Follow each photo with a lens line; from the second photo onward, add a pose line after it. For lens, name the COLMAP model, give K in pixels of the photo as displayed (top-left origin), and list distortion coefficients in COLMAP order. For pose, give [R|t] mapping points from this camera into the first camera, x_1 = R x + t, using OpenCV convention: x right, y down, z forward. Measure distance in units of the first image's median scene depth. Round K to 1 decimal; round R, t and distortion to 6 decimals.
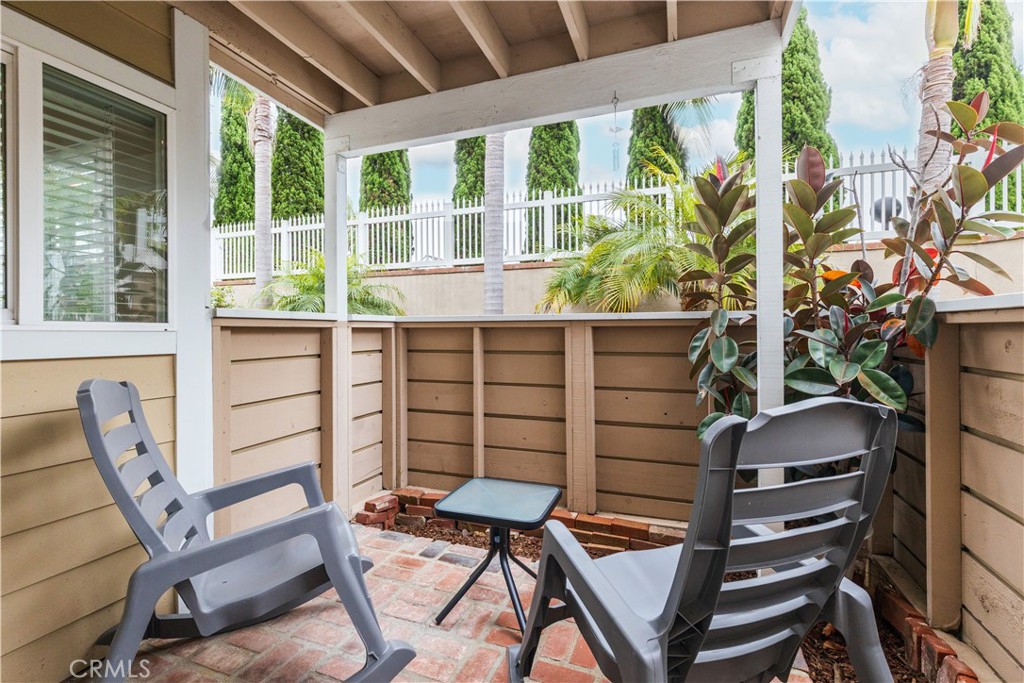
lens RADIAL K [[453.5, 0, 512.0], [0, 453.5, 341.5], [0, 0, 1]] dist [0.000228, -0.000013]
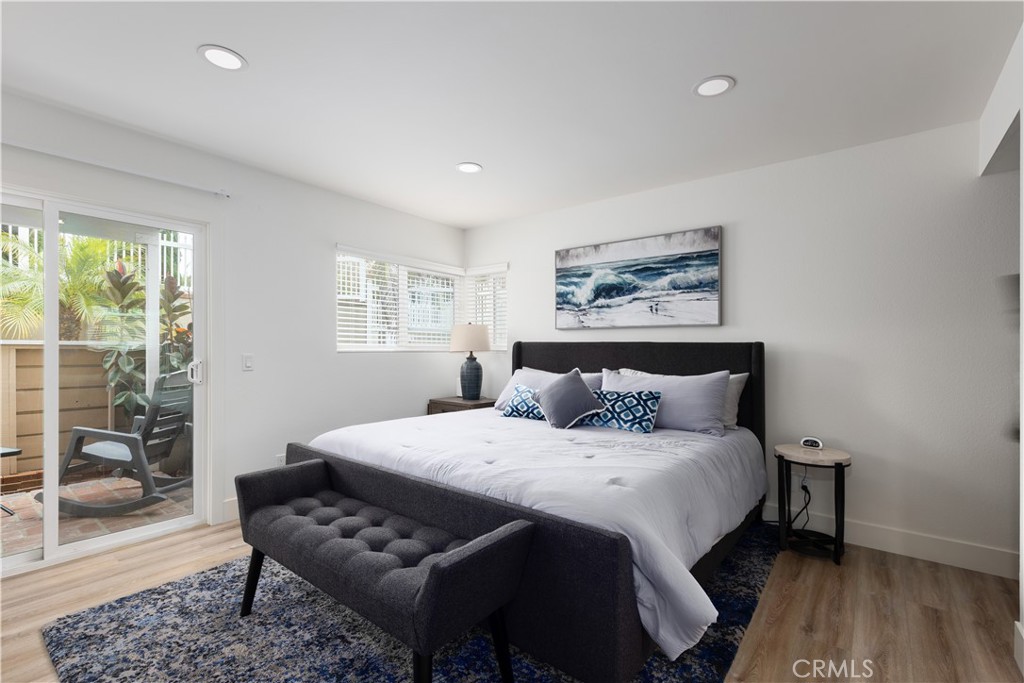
lens RADIAL K [[462.5, 0, 512.0], [0, 462.5, 341.5], [0, 0, 1]] dist [0.000166, -0.000063]
pose [[0.306301, 0.017473, 0.951774, -0.931653], [0.011912, 0.999683, -0.022186, -0.006746], [-0.951860, 0.018133, 0.305996, -1.221198]]
